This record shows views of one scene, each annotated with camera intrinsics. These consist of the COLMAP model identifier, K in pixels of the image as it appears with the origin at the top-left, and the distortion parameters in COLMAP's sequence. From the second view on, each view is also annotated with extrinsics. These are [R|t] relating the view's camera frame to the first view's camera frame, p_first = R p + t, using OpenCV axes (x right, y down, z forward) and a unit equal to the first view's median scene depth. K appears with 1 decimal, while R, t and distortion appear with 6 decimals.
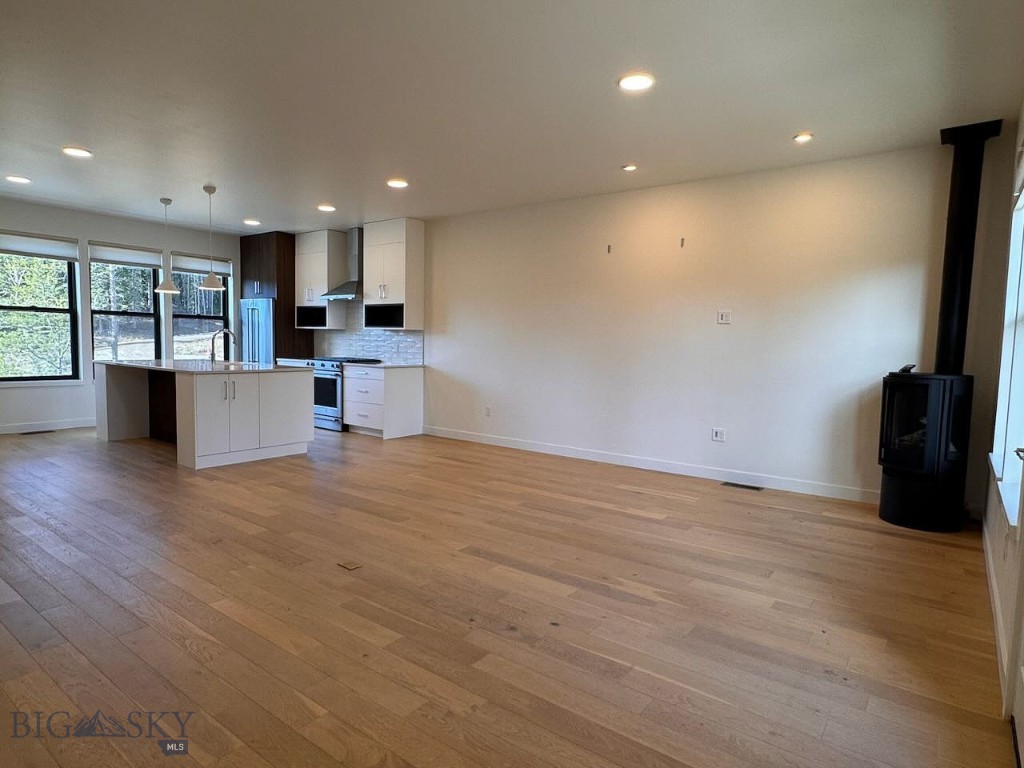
lens RADIAL K [[595.8, 0, 512.0], [0, 595.8, 384.0], [0, 0, 1]] dist [-0.004551, 0.000596]
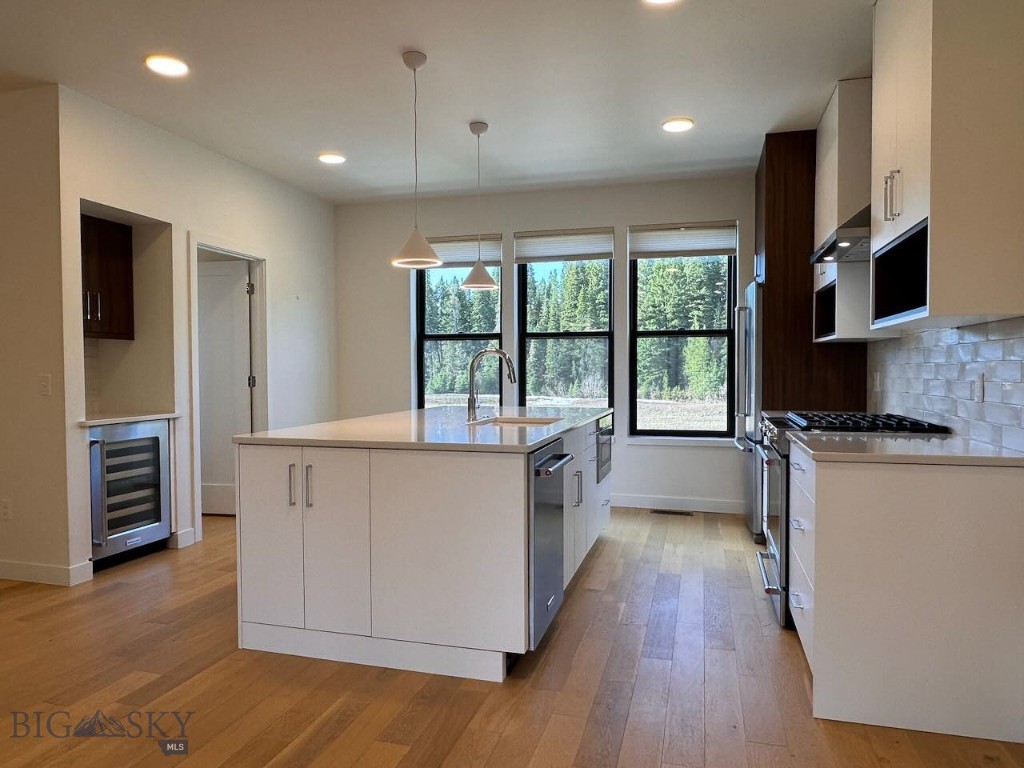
lens RADIAL K [[697.8, 0, 512.0], [0, 697.8, 384.0], [0, 0, 1]] dist [0.000596, 0.000195]
pose [[0.360061, -0.006576, -0.932906, 0.035128], [-0.058047, 0.997880, -0.029438, -0.040482], [0.931121, 0.064752, 0.358916, 0.682540]]
